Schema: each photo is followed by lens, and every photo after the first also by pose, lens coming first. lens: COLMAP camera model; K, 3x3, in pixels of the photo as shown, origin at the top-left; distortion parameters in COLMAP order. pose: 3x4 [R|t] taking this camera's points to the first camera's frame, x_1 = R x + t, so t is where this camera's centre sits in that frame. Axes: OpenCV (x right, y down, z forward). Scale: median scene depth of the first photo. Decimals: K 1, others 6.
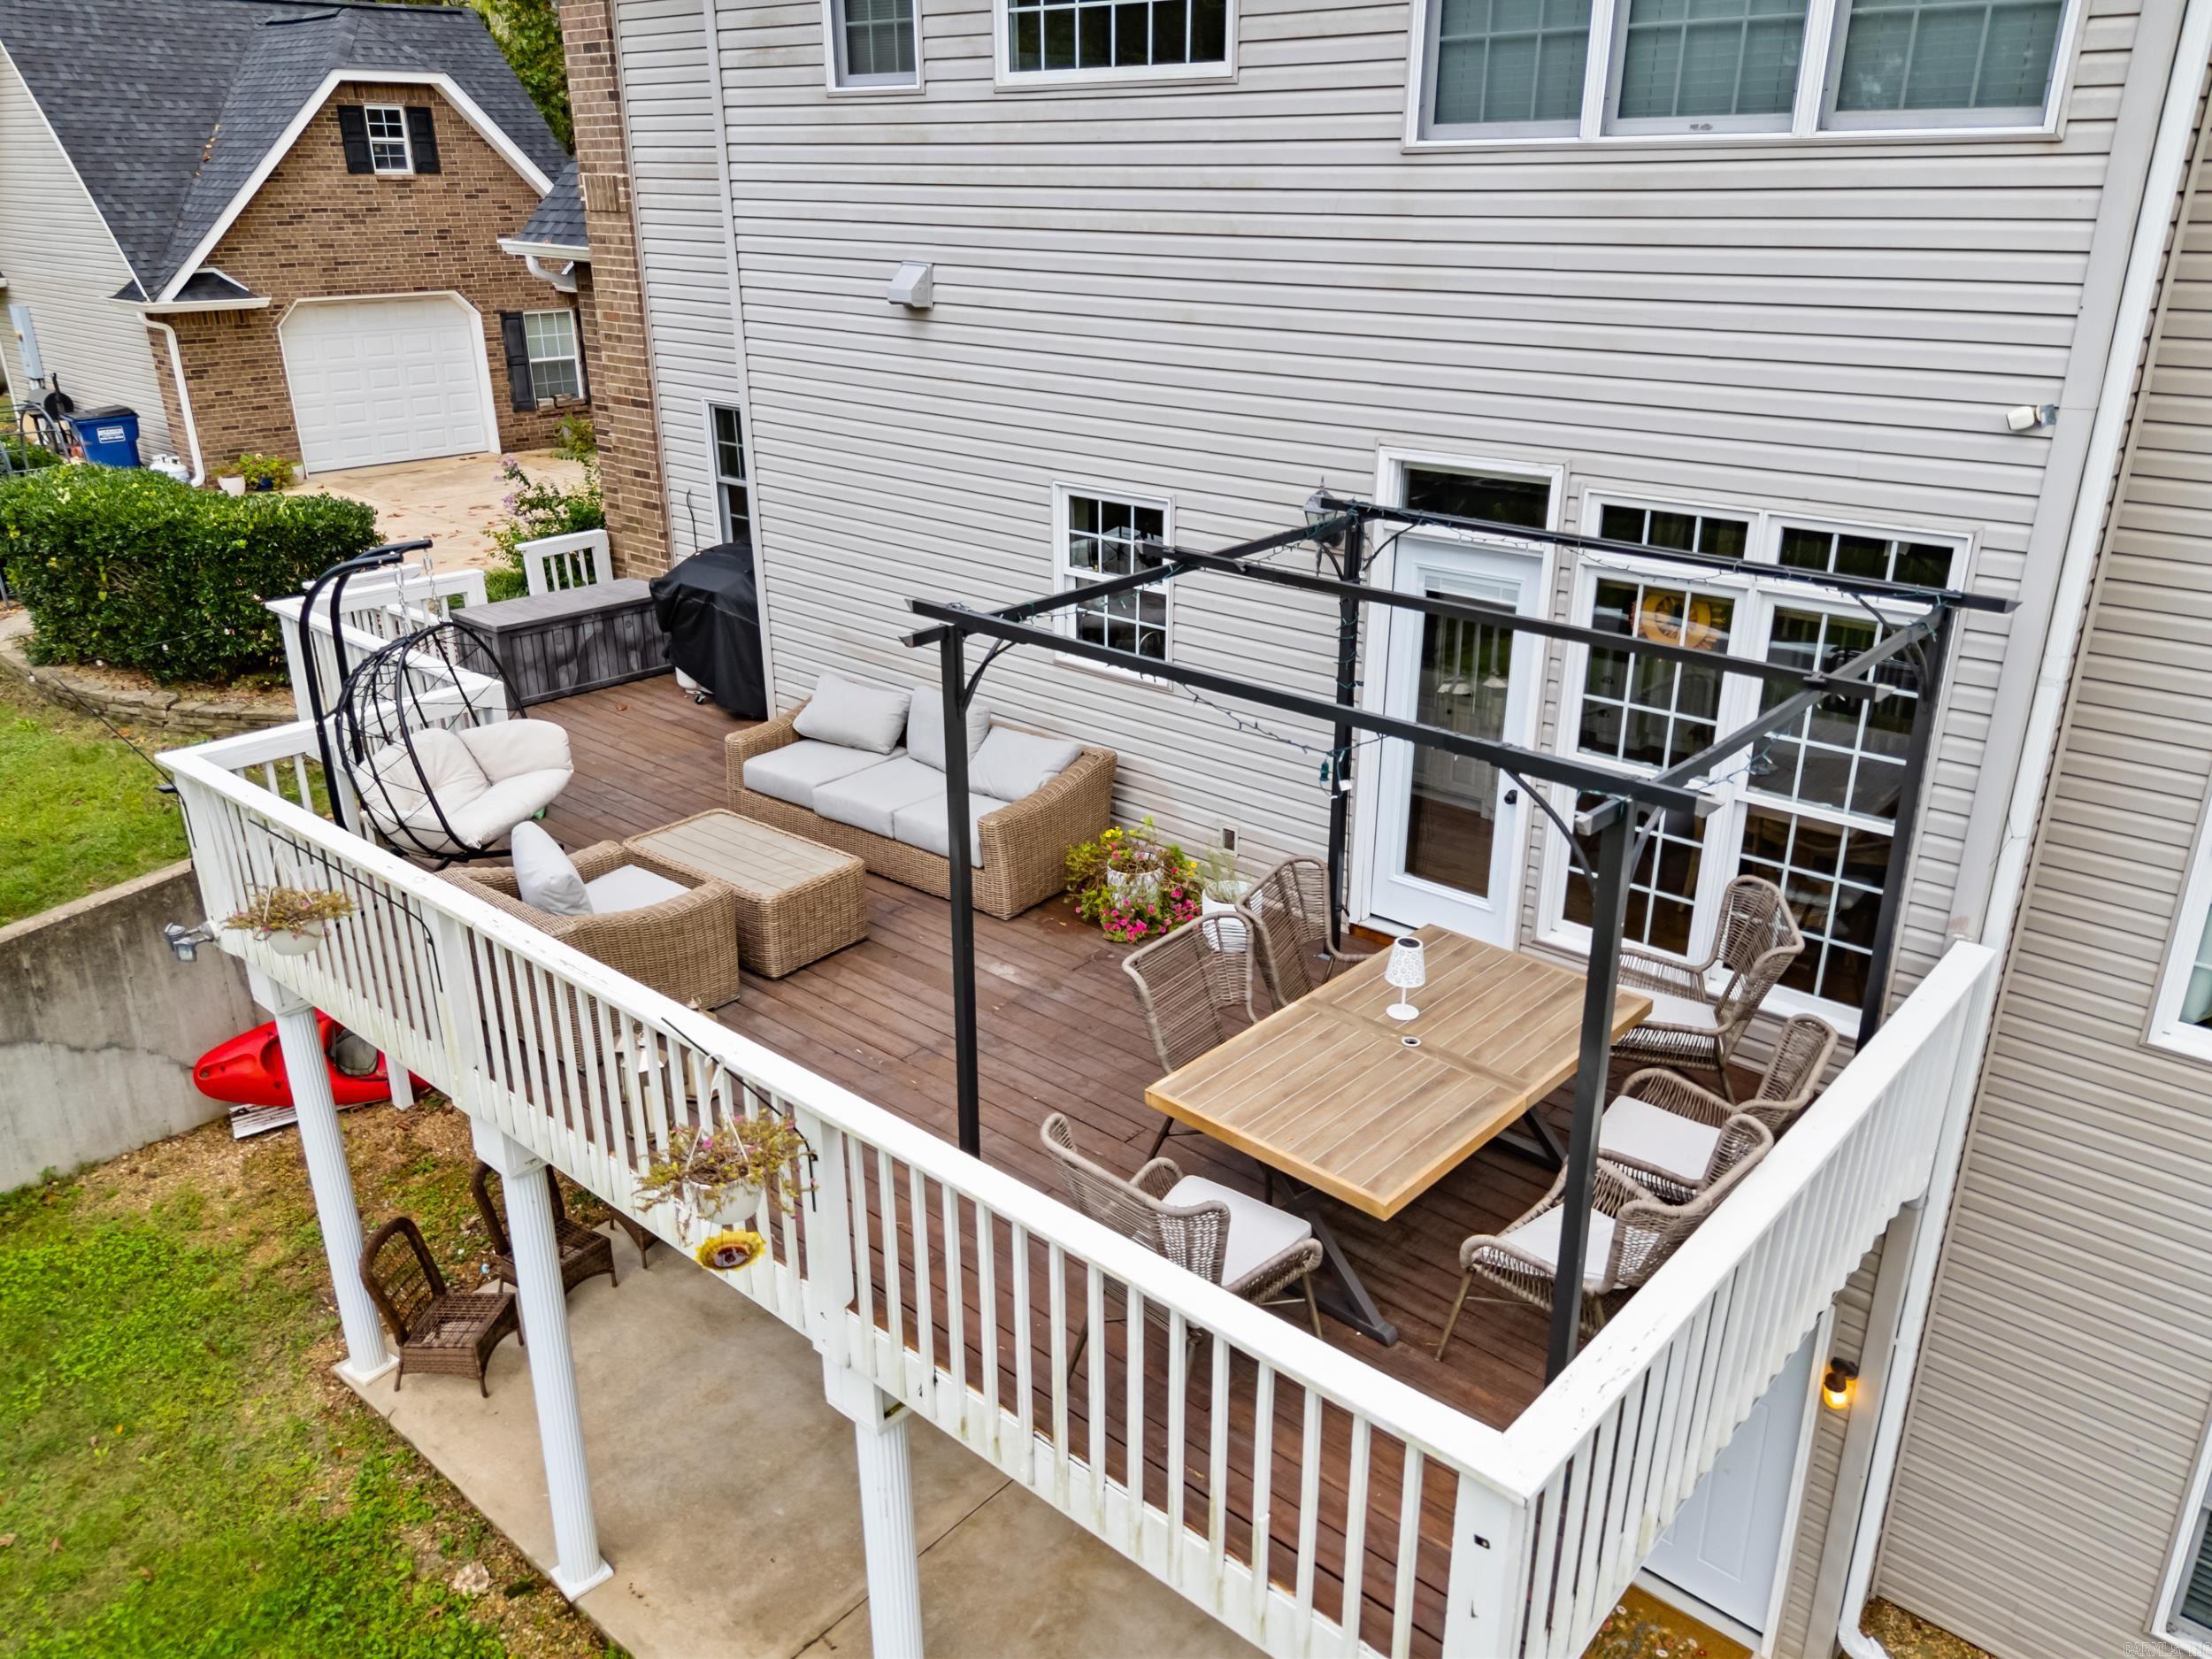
lens RADIAL K [[1614.1, 0, 1110.2], [0, 1614.1, 820.9], [0, 0, 1]] dist [0.104257, -0.110345]
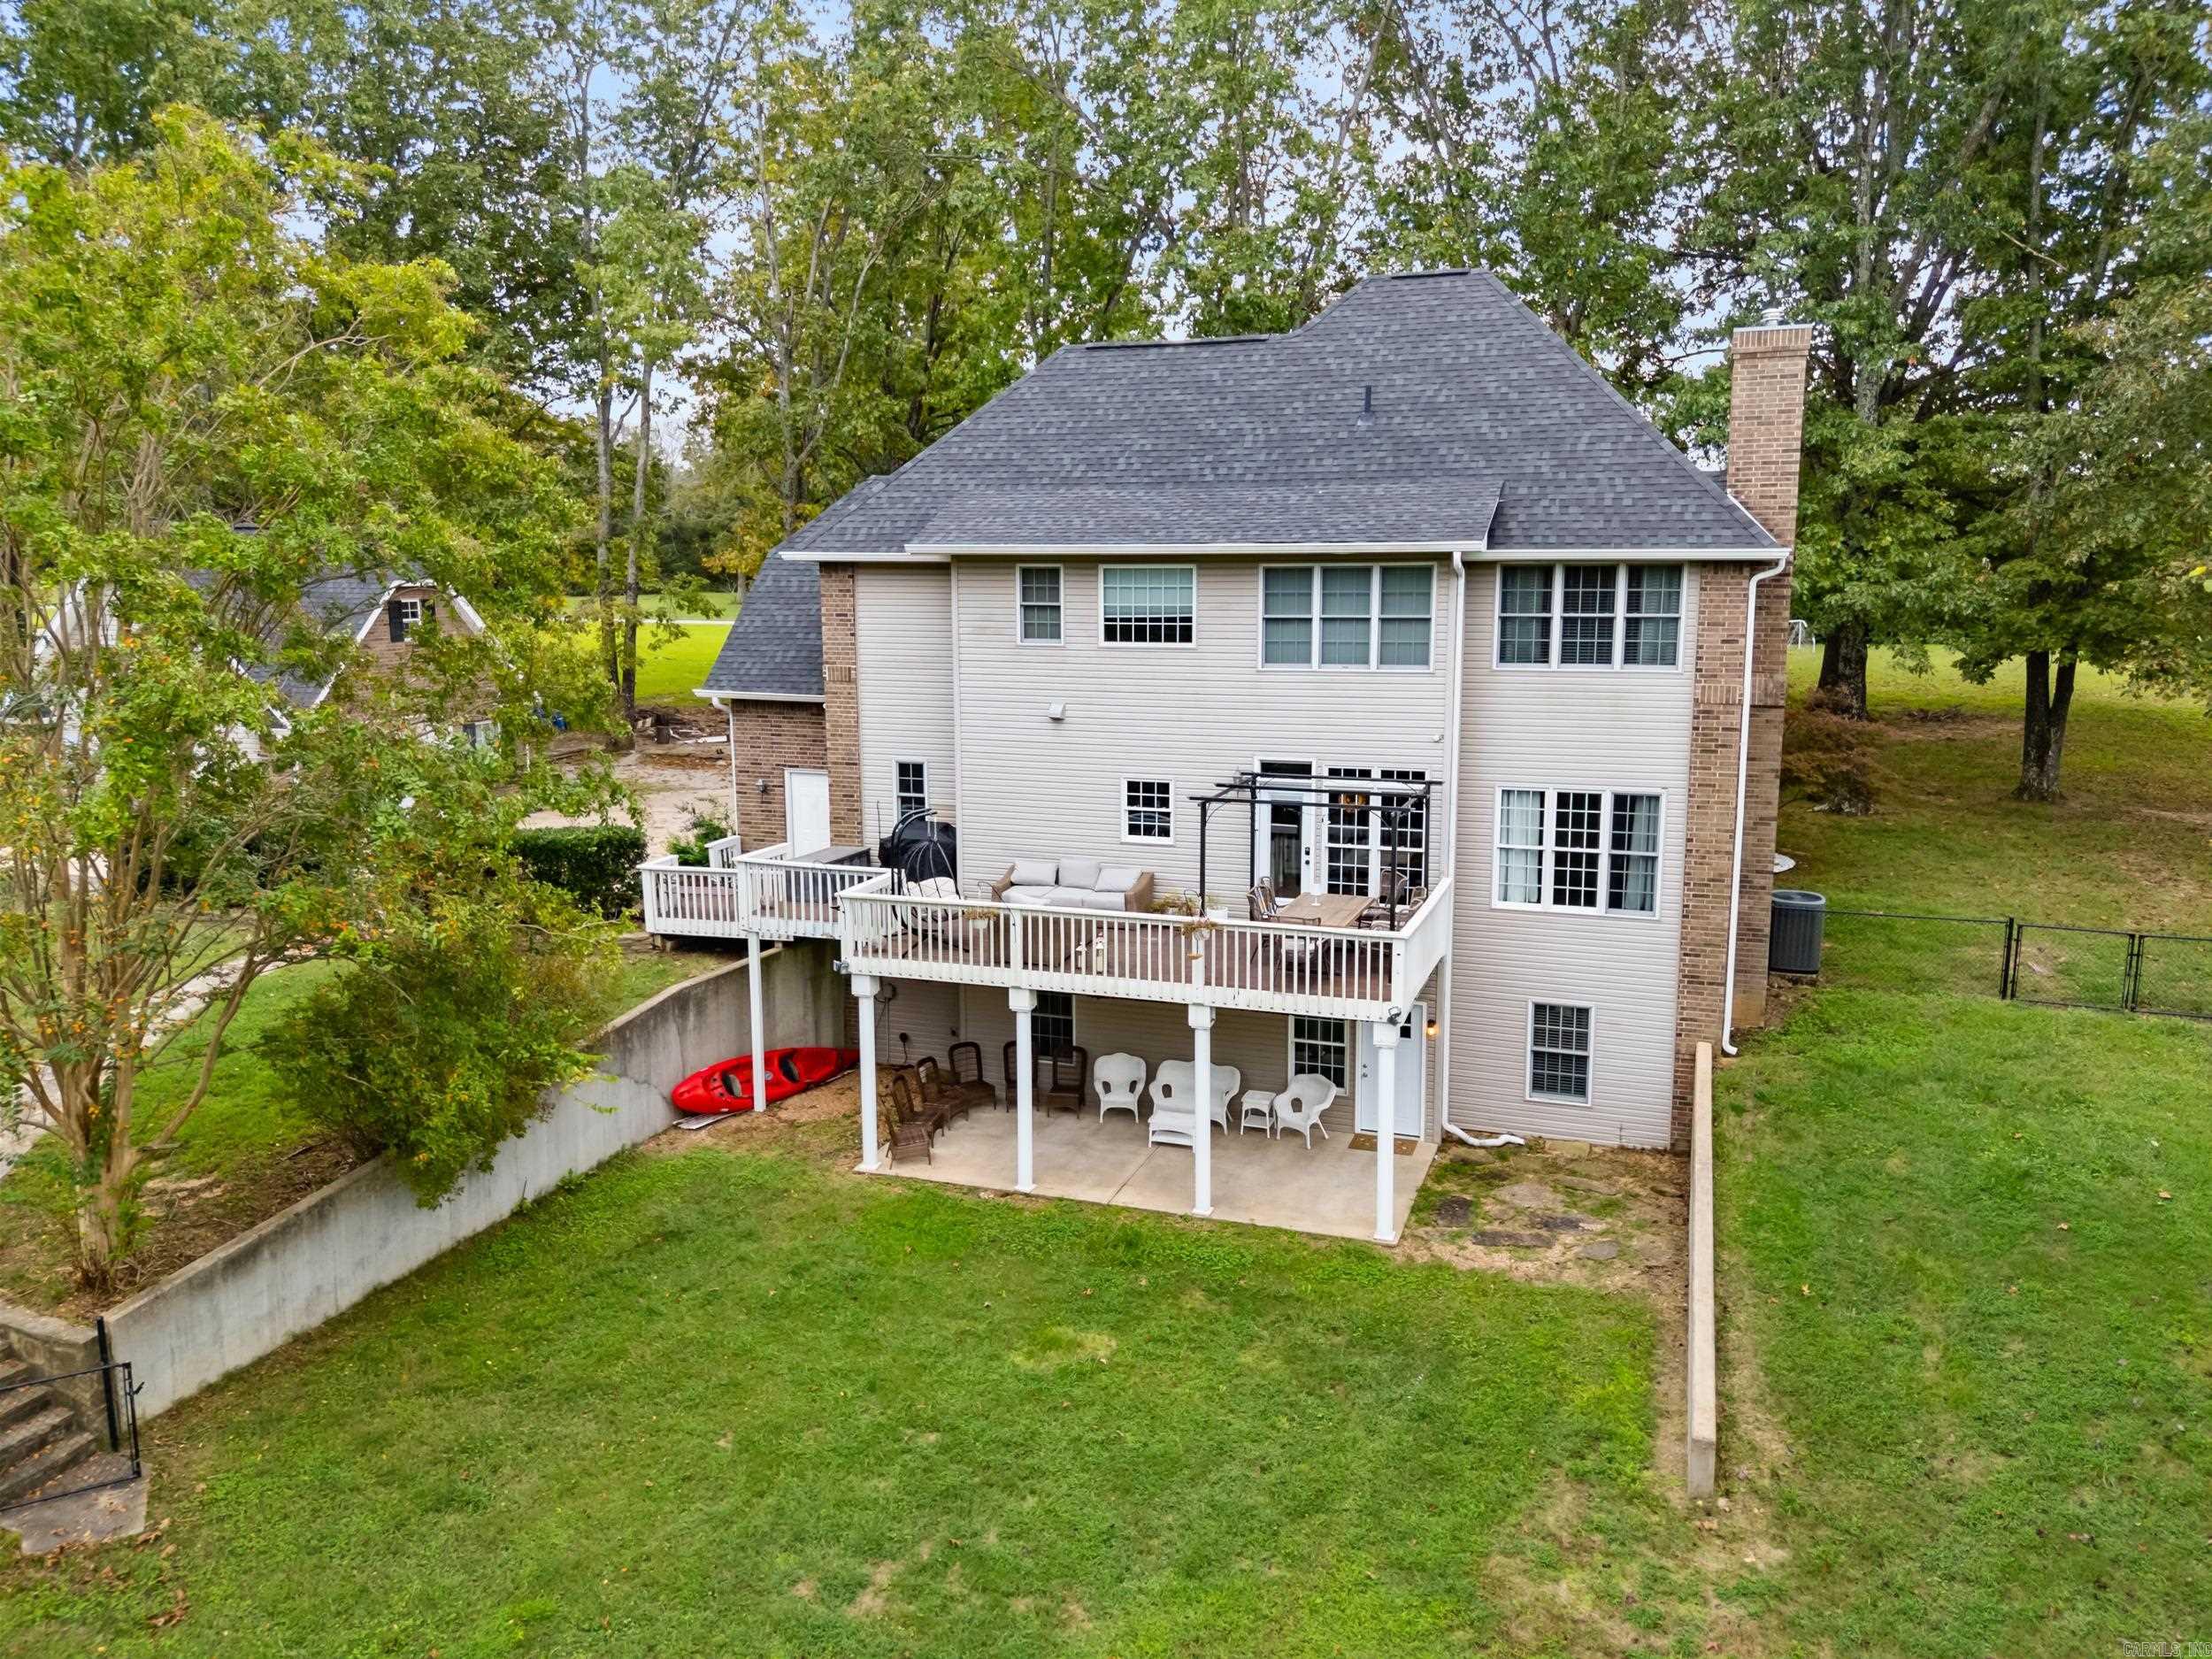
lens RADIAL K [[1614.1, 0, 1110.2], [0, 1614.1, 820.9], [0, 0, 1]] dist [0.104257, -0.110345]
pose [[0.931986, -0.058738, 0.357704, -1.287166], [0.135689, 0.971573, -0.193994, 0.487479], [-0.336141, 0.229336, 0.913463, -1.831360]]
